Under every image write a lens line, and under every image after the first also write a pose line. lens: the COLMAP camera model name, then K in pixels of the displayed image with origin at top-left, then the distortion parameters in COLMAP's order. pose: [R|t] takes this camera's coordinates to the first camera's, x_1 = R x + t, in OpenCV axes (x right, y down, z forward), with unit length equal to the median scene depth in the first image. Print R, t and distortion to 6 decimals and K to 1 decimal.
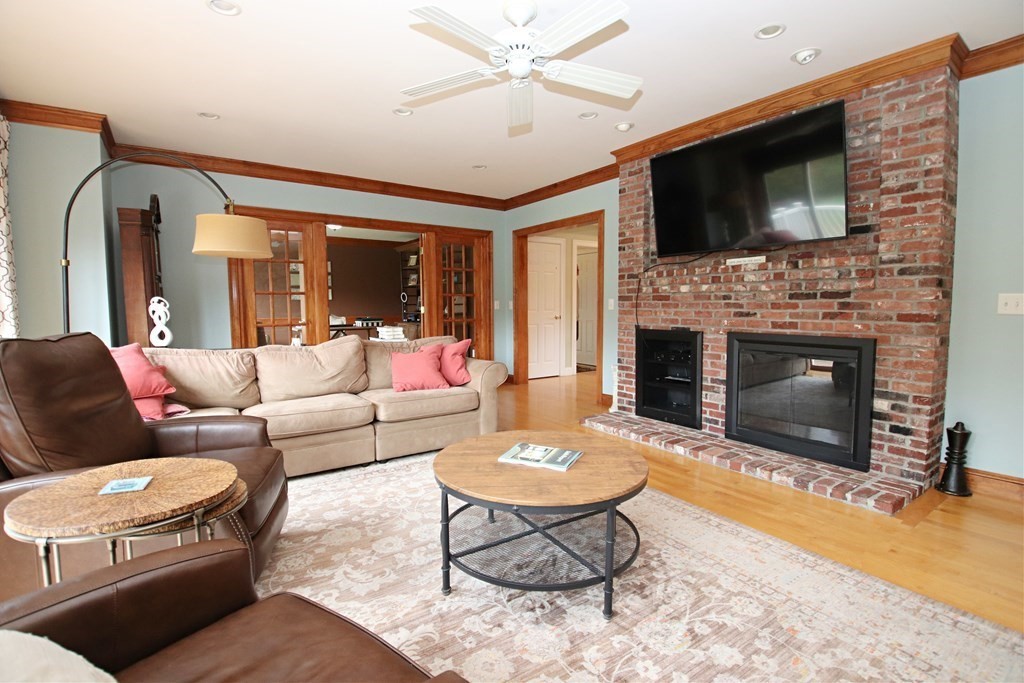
lens RADIAL K [[476.4, 0, 509.8], [0, 476.4, 335.6], [0, 0, 1]] dist [0.005067, -0.020250]
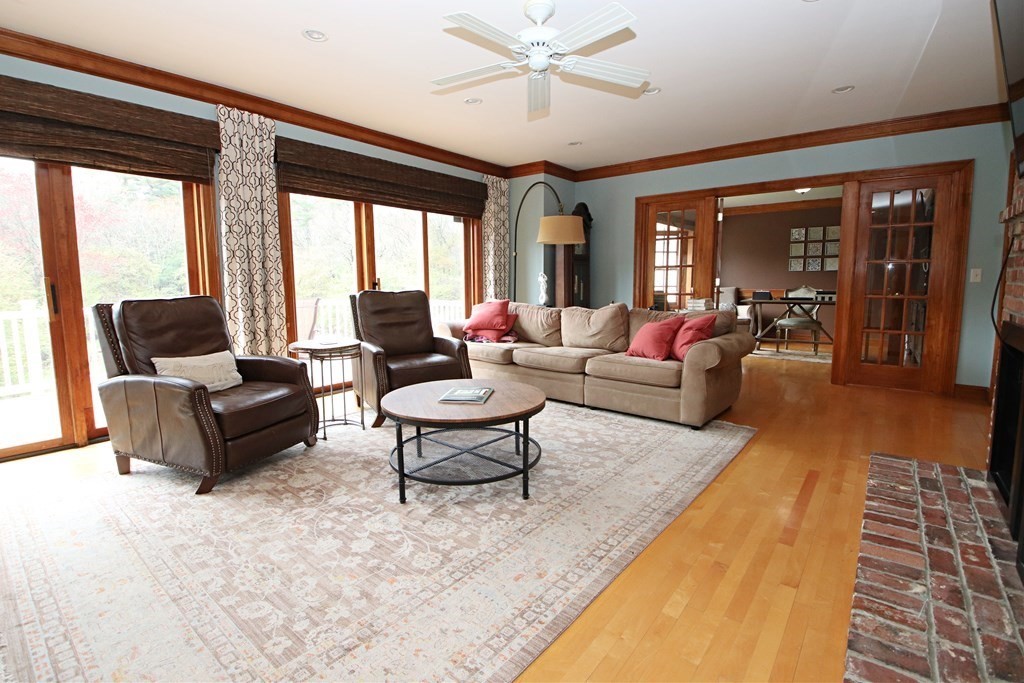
lens RADIAL K [[476.4, 0, 509.8], [0, 476.4, 335.6], [0, 0, 1]] dist [0.005067, -0.020250]
pose [[0.284855, 0.112725, -0.951919, 0.789716], [-0.057089, 0.993294, 0.100541, -0.025007], [0.956869, 0.025705, 0.289380, 0.446450]]
